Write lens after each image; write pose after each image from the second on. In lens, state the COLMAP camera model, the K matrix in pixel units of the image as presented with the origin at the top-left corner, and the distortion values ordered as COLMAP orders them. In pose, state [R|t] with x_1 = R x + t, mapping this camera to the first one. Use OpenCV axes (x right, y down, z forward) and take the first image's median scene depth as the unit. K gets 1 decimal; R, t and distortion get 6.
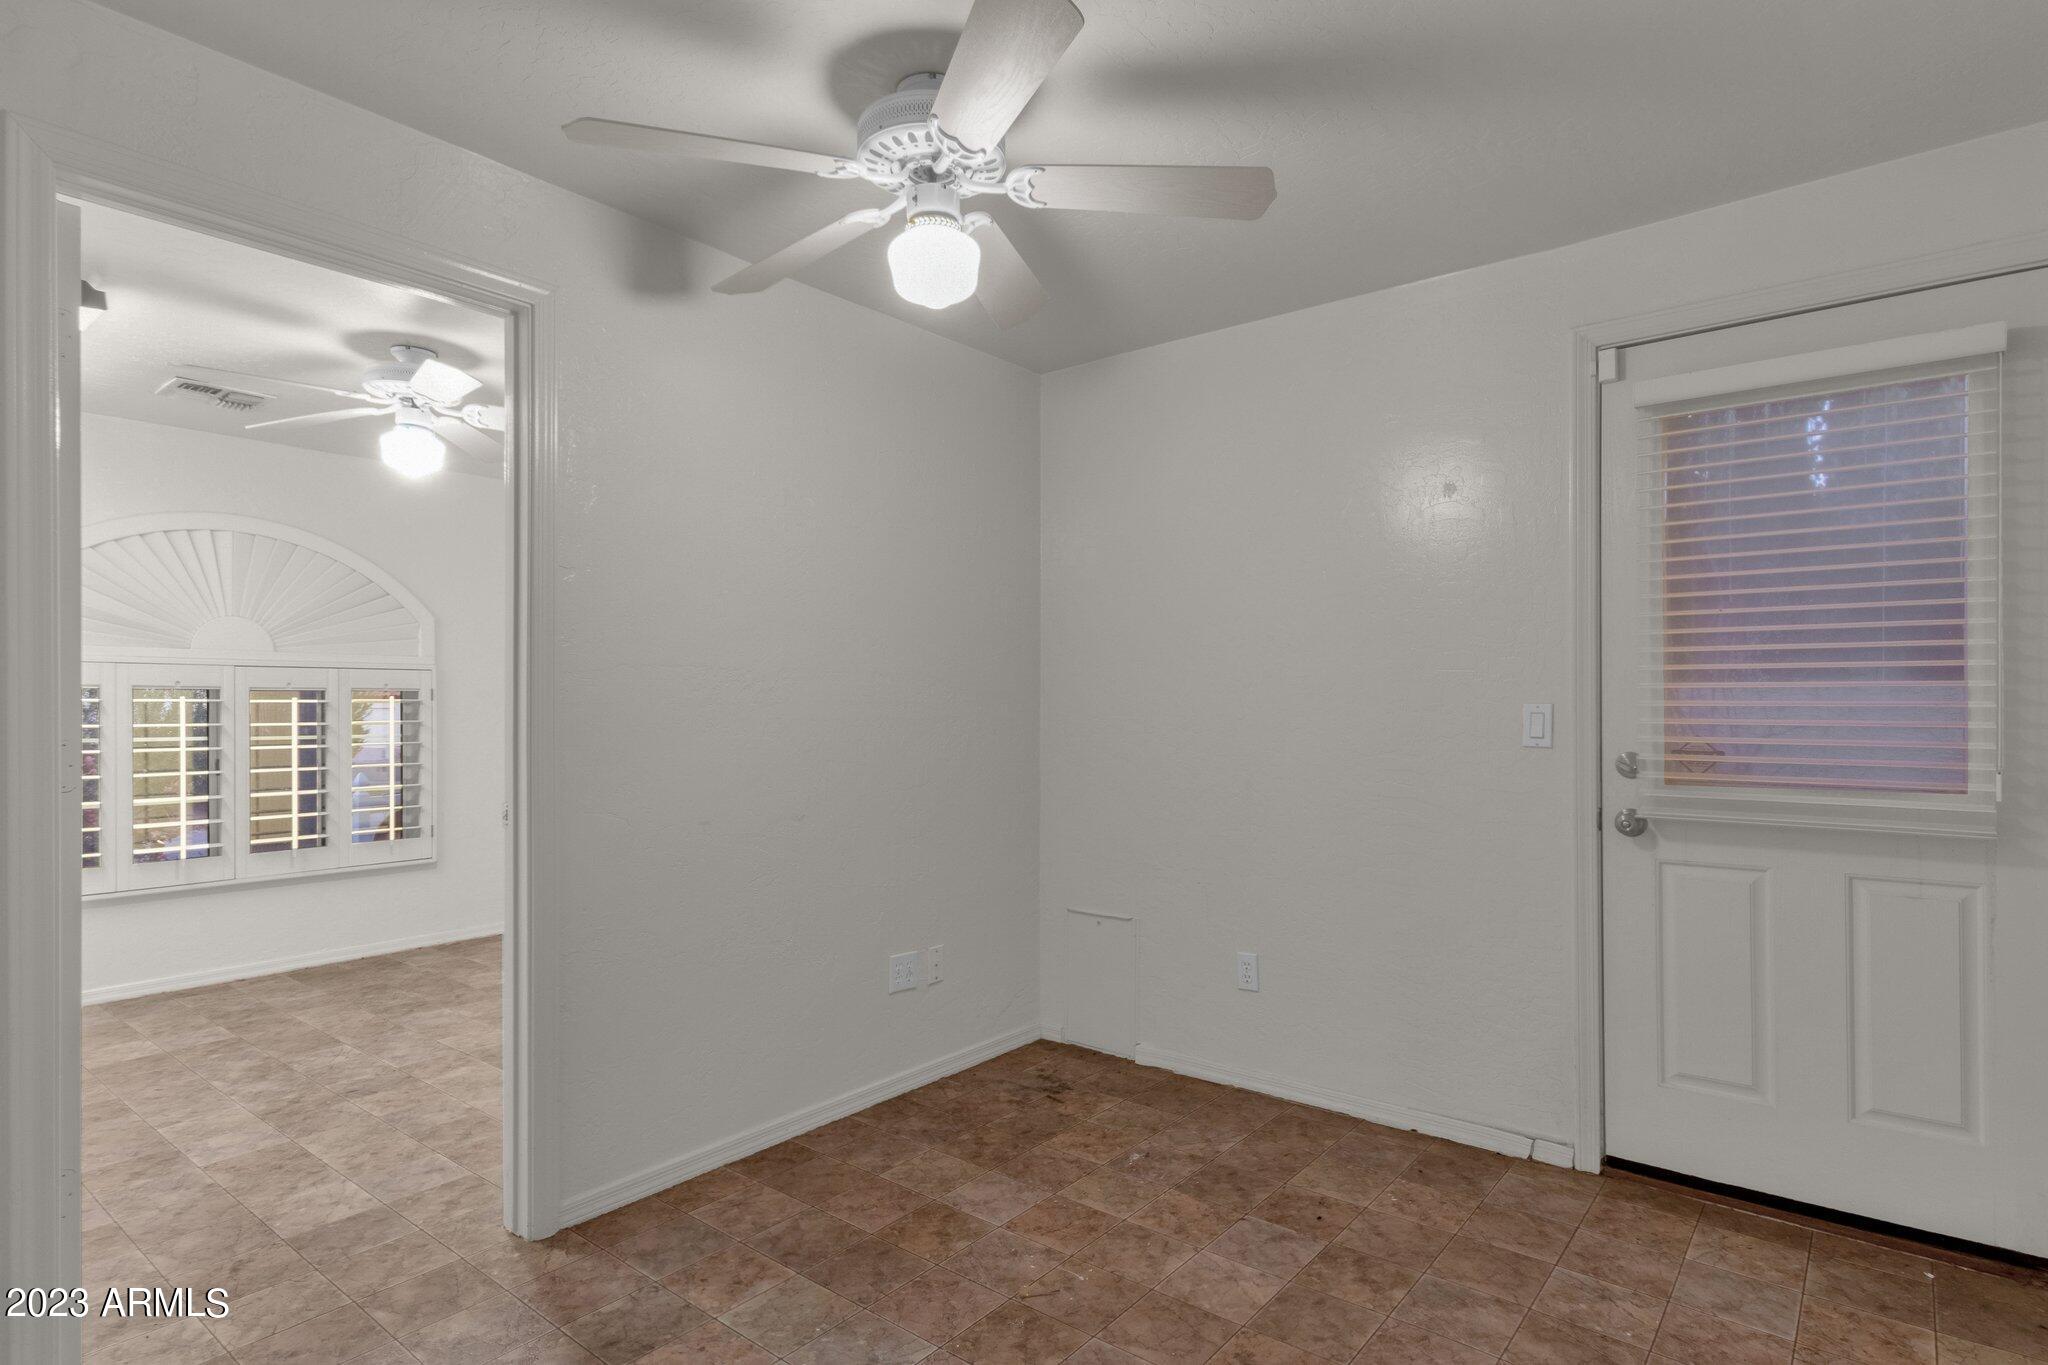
lens RADIAL K [[1045.7, 0, 1029.8], [0, 1045.7, 703.2], [0, 0, 1]] dist [0.017399, -0.000846]
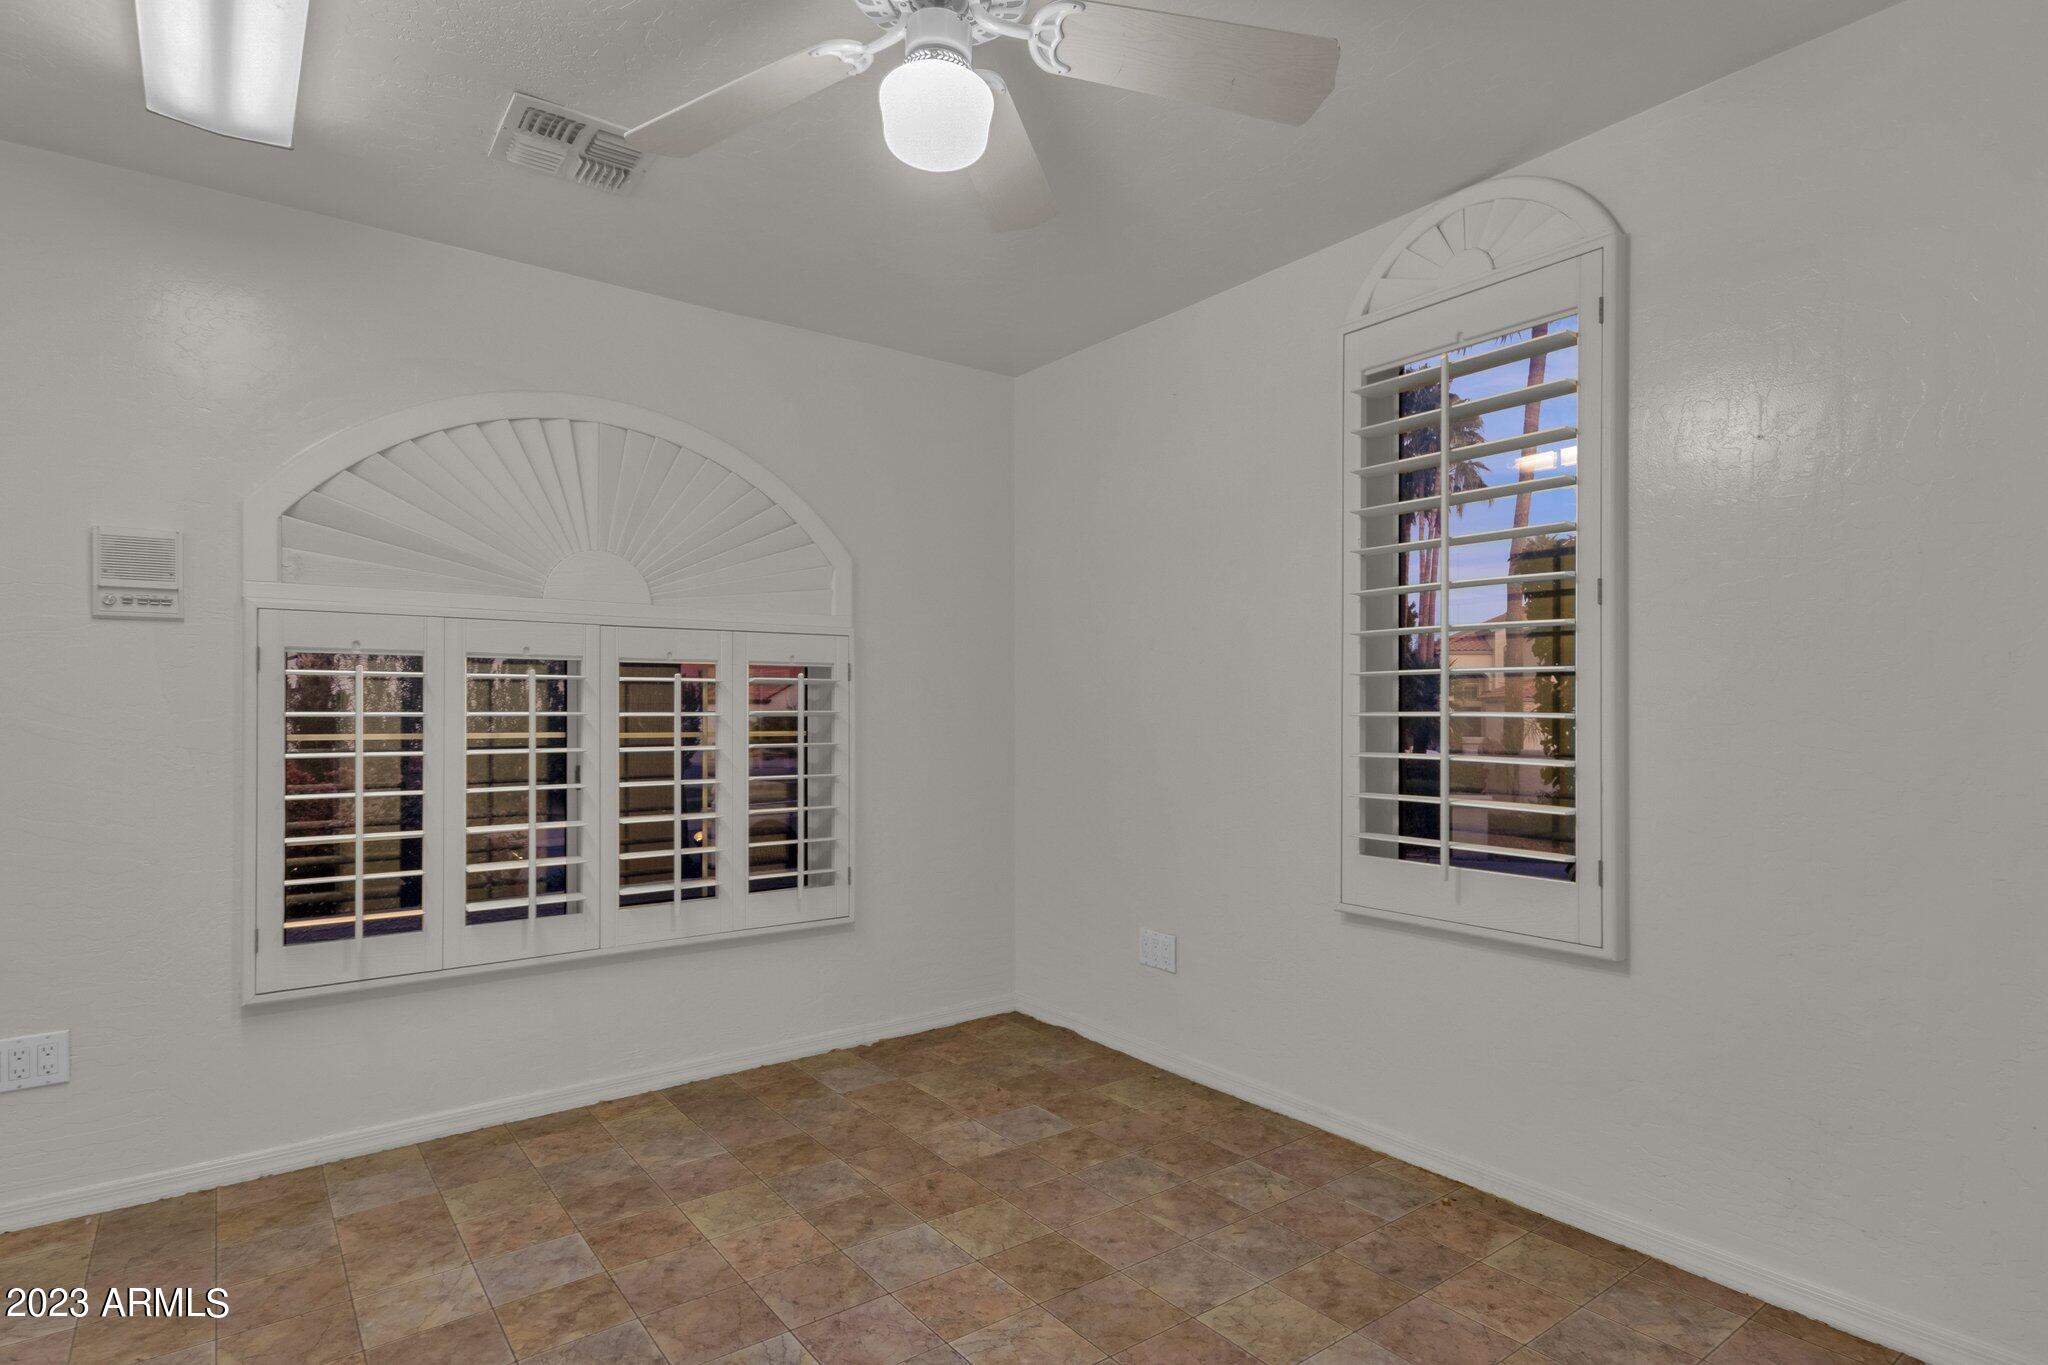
lens RADIAL K [[1073.3, 0, 1036.3], [0, 1073.3, 701.6], [0, 0, 1]] dist [0.013876, -0.000142]
pose [[0.967730, -0.002009, -0.251982, -0.325828], [0.000154, 0.999973, -0.007381, 0.017921], [0.251990, 0.007104, 0.967704, 0.426245]]
